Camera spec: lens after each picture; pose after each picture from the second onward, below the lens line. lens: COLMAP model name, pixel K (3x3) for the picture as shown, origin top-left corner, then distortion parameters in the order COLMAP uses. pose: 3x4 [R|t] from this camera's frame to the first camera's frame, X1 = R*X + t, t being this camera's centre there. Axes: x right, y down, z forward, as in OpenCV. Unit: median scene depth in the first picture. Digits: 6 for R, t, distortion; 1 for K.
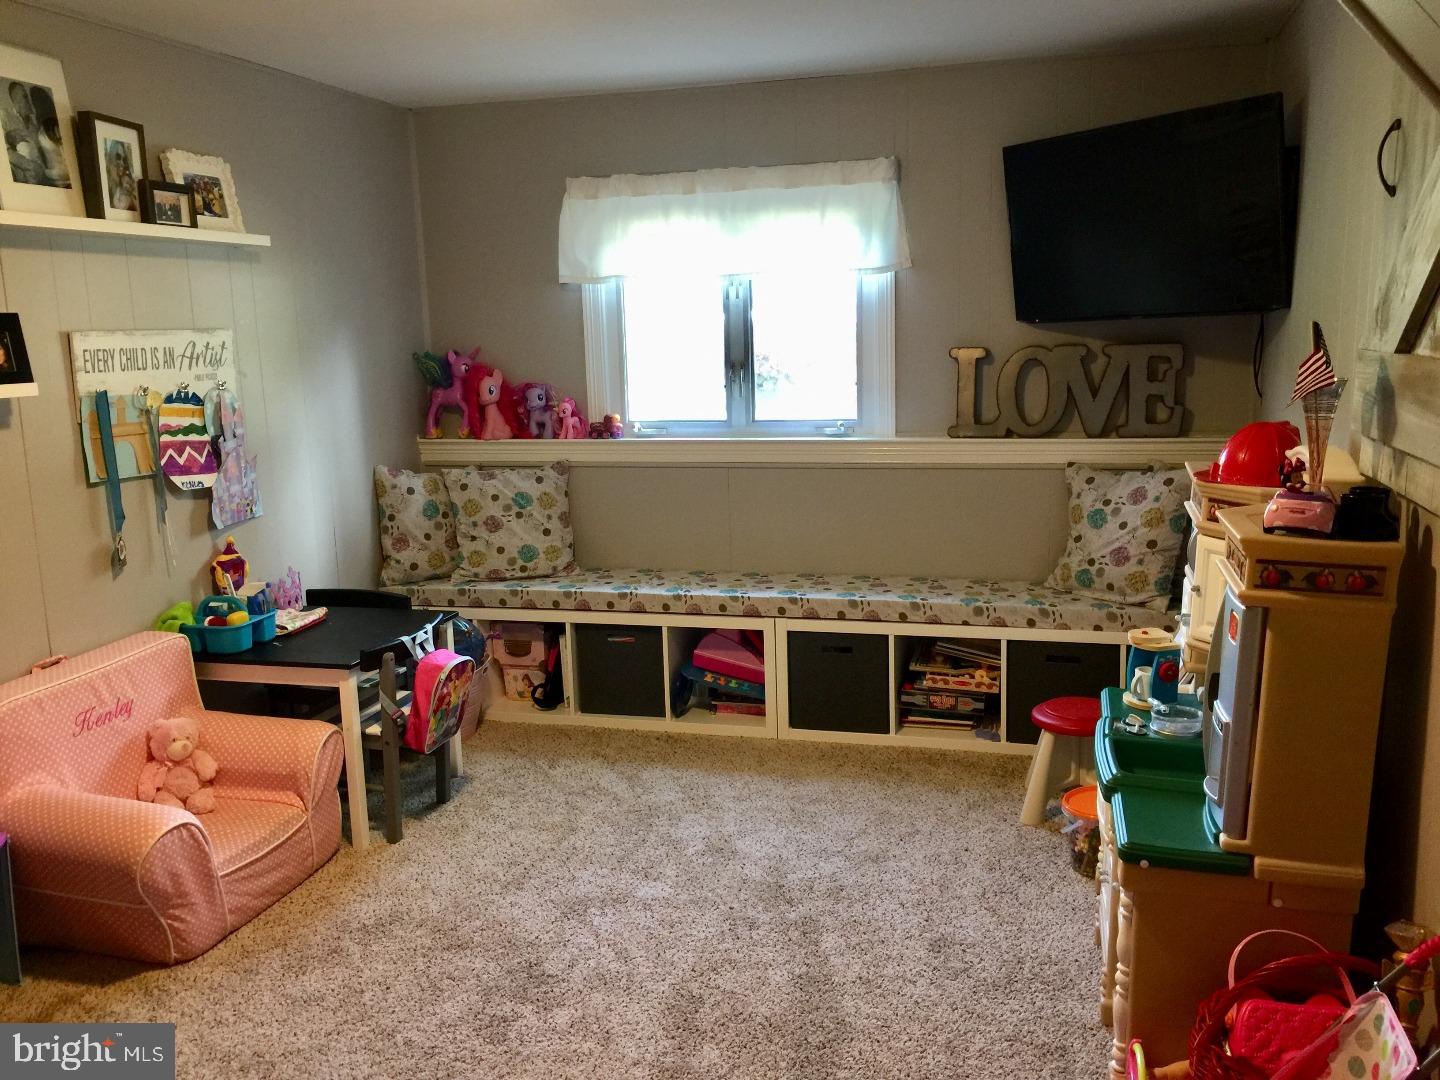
lens RADIAL K [[1232.2, 0, 722.2], [0, 1232.2, 539.1], [0, 0, 1]] dist [0.069015, -0.089648]
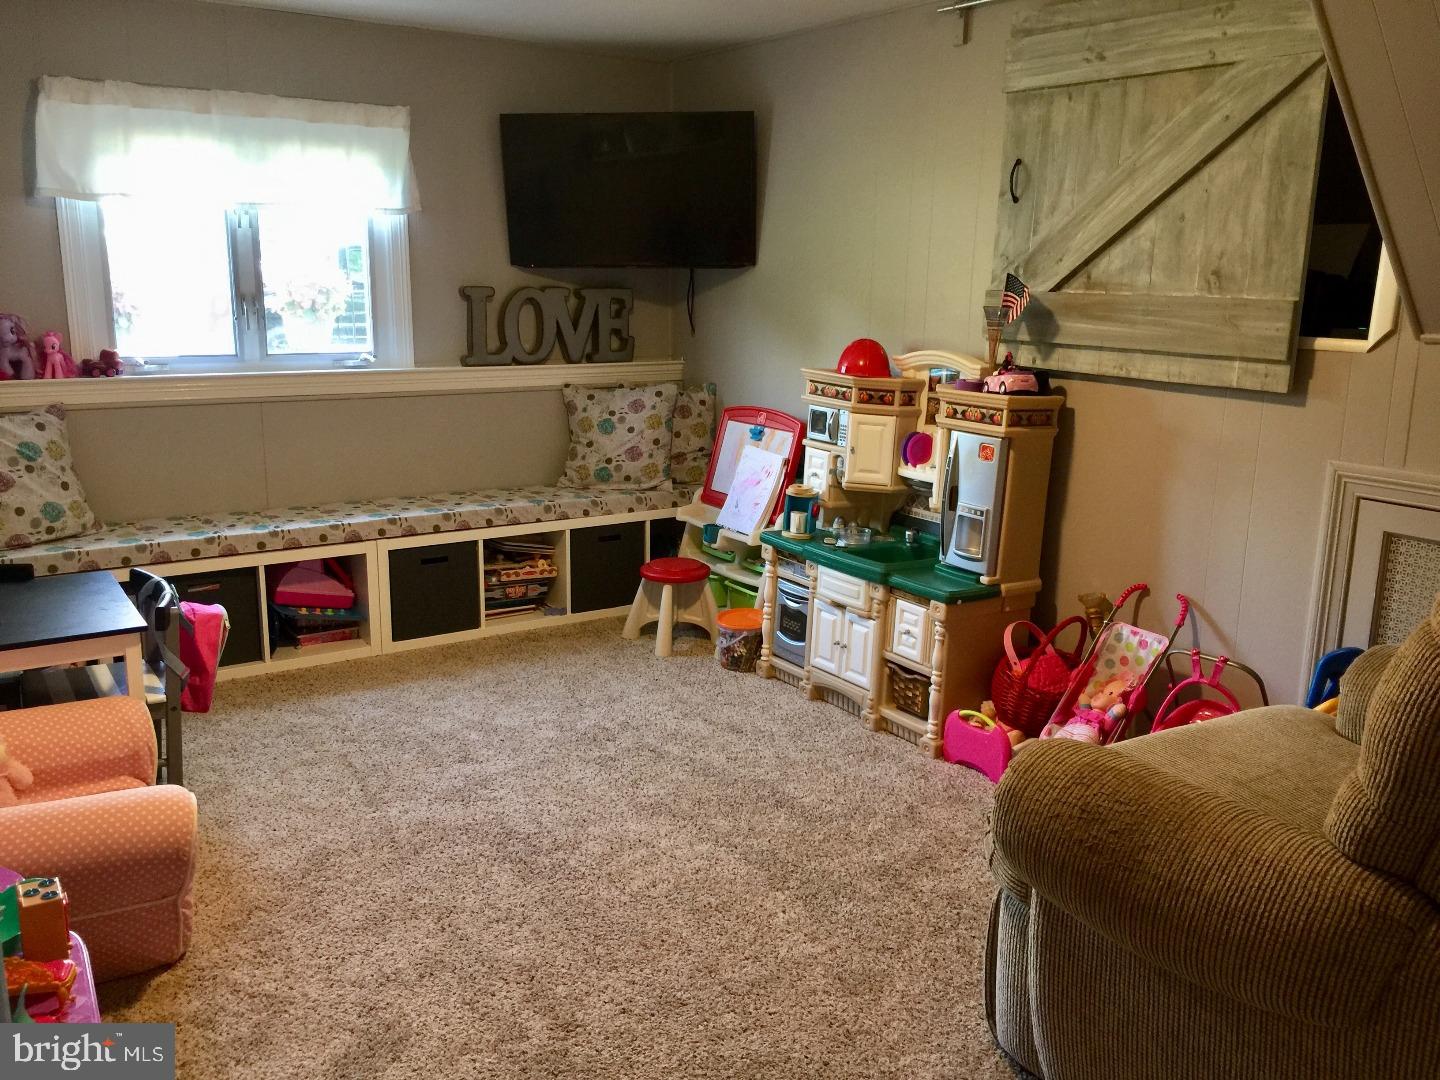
lens RADIAL K [[1232.2, 0, 727.1], [0, 1232.2, 545.4], [0, 0, 1]] dist [0.069015, -0.089648]
pose [[0.646729, -0.130208, 0.751524, -0.557329], [0.099851, 0.991294, 0.085823, 0.007680], [-0.756156, 0.019536, 0.654100, 0.081852]]
